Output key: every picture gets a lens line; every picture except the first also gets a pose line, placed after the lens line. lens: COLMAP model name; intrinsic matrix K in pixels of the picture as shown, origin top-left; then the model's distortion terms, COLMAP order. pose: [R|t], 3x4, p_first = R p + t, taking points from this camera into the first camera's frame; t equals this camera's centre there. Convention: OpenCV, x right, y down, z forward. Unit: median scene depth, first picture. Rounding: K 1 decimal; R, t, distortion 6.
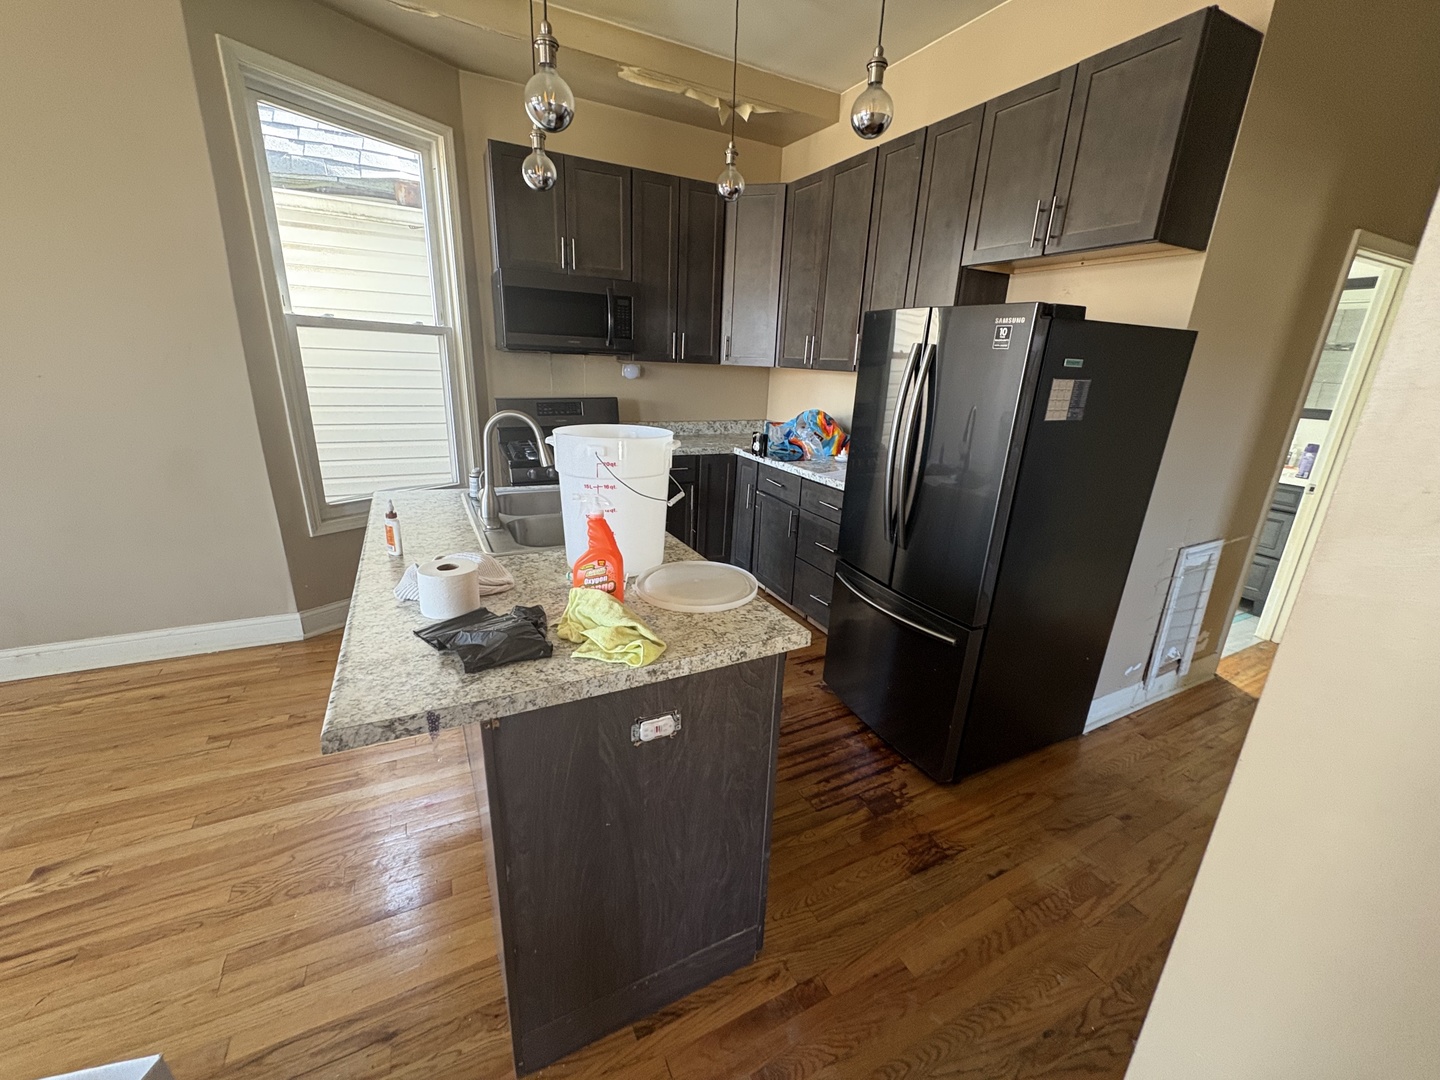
lens RADIAL K [[570.0, 0, 721.4], [0, 570.0, 541.4], [0, 0, 1]] dist [0.000212, 0.000056]
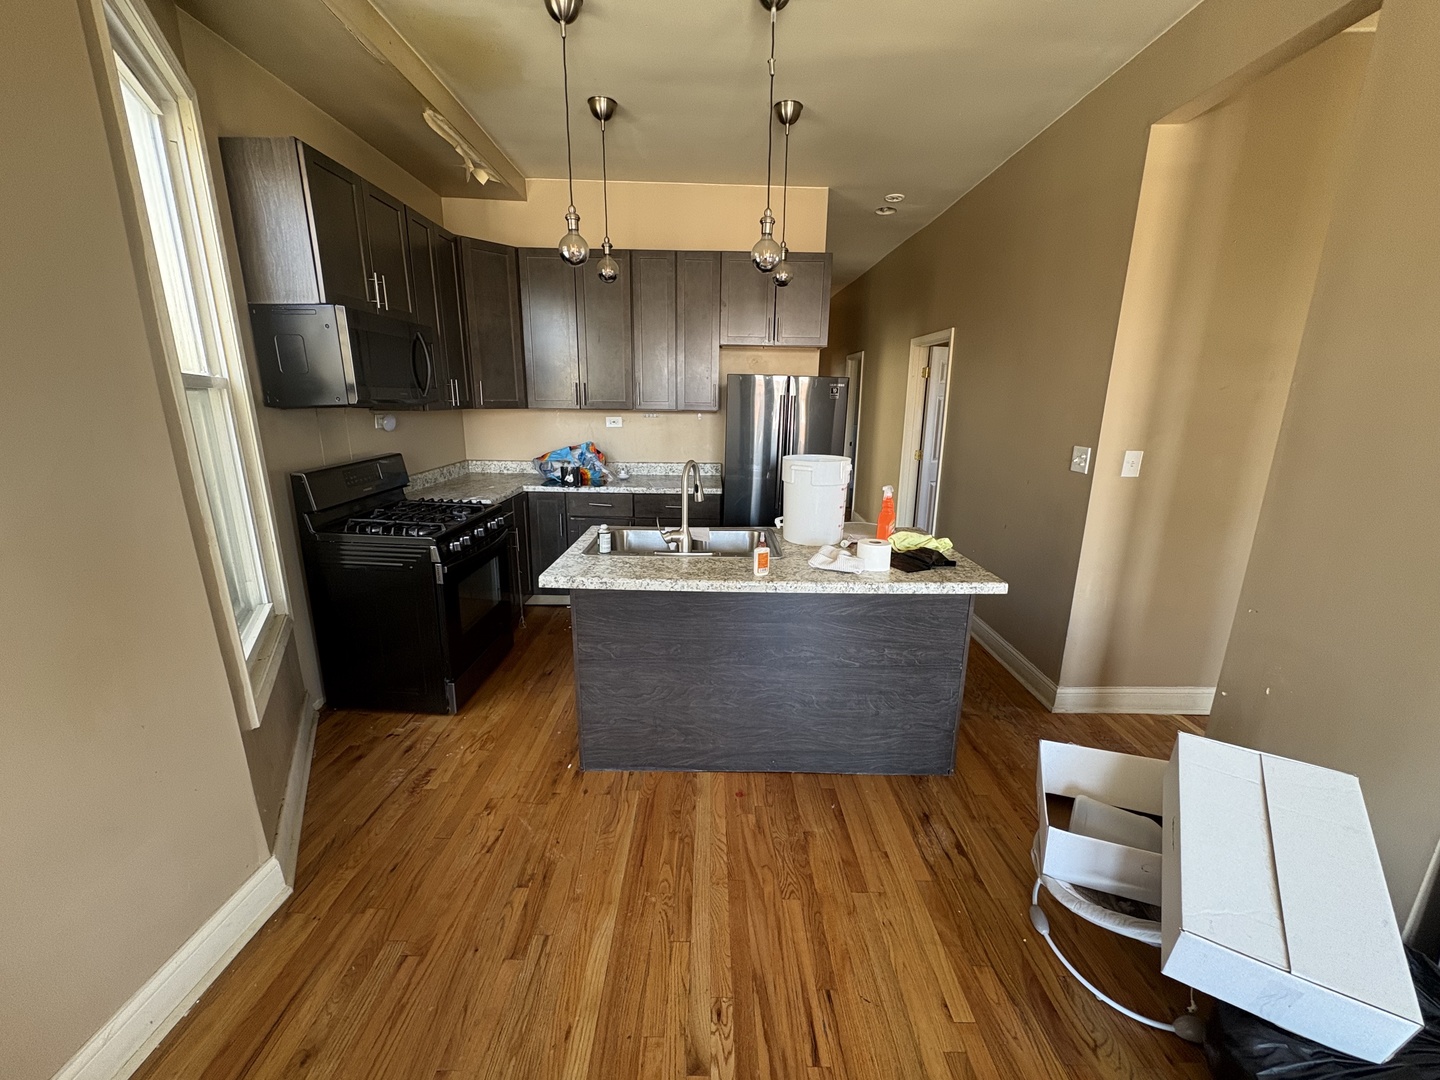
lens RADIAL K [[570.0, 0, 724.3], [0, 570.0, 538.8], [0, 0, 1]] dist [0.000212, 0.000056]
pose [[0.446584, -0.248391, 0.859572, -1.139697], [0.274108, 0.952482, 0.132828, -0.169022], [-0.851720, 0.176297, 0.493449, 0.282834]]
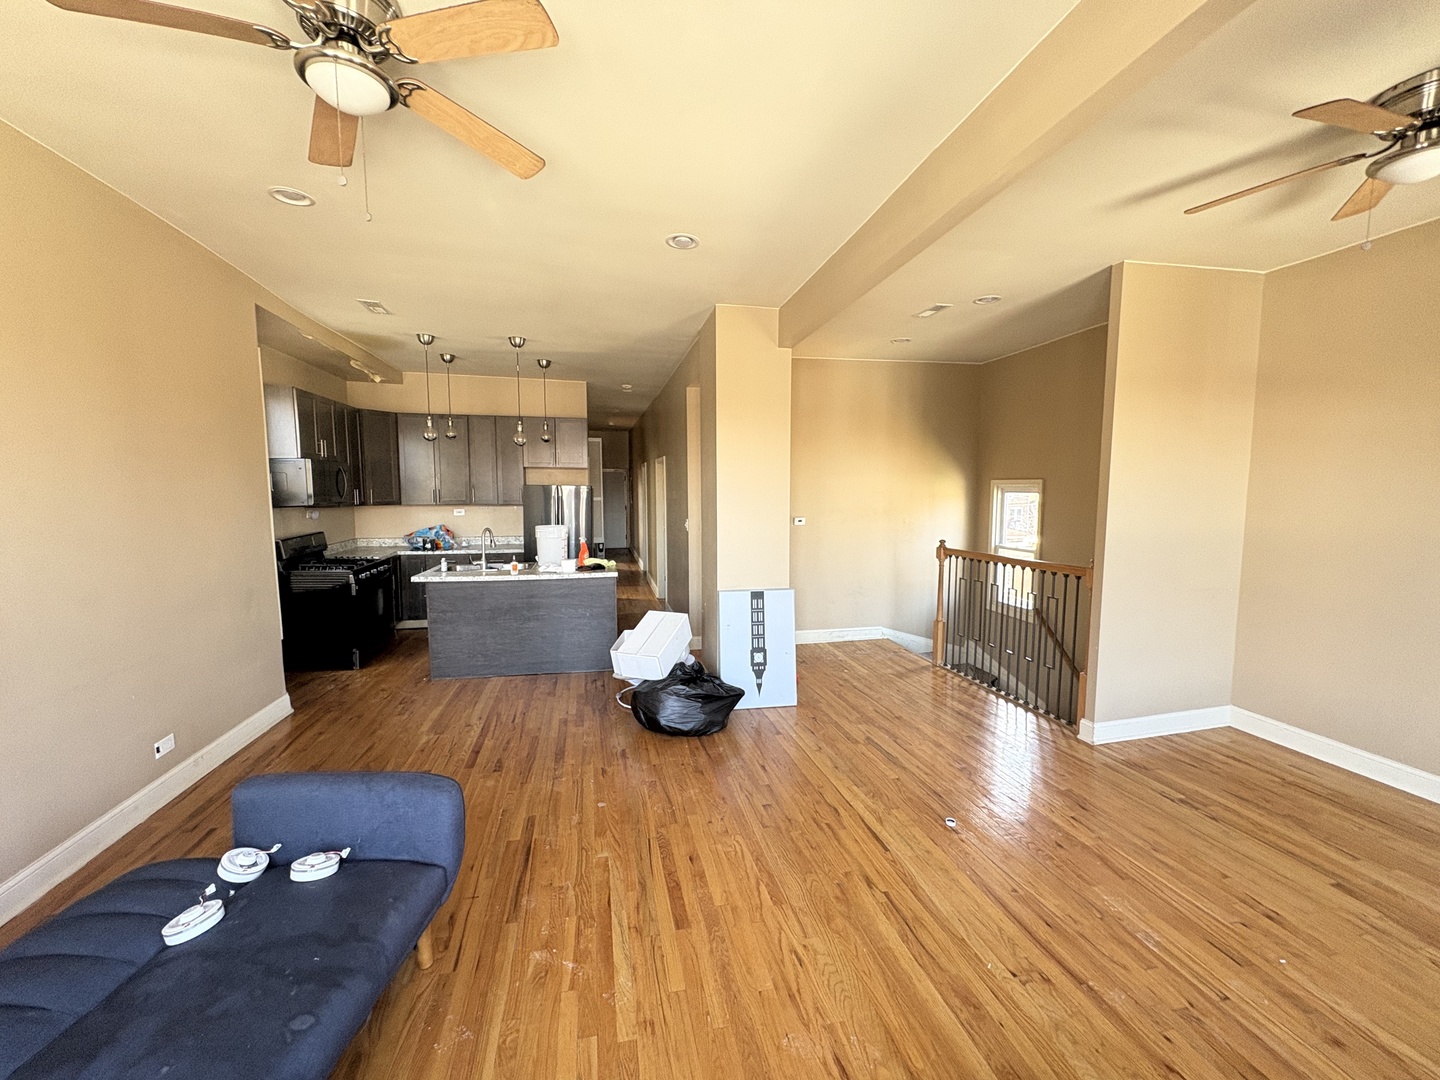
lens RADIAL K [[570.0, 0, 720.1], [0, 570.0, 541.9], [0, 0, 1]] dist [0.000212, 0.000056]
pose [[0.255519, -0.129526, 0.958088, -2.113190], [0.299379, 0.952876, 0.048978, 0.022863], [-0.919283, 0.274317, 0.282256, -0.593796]]
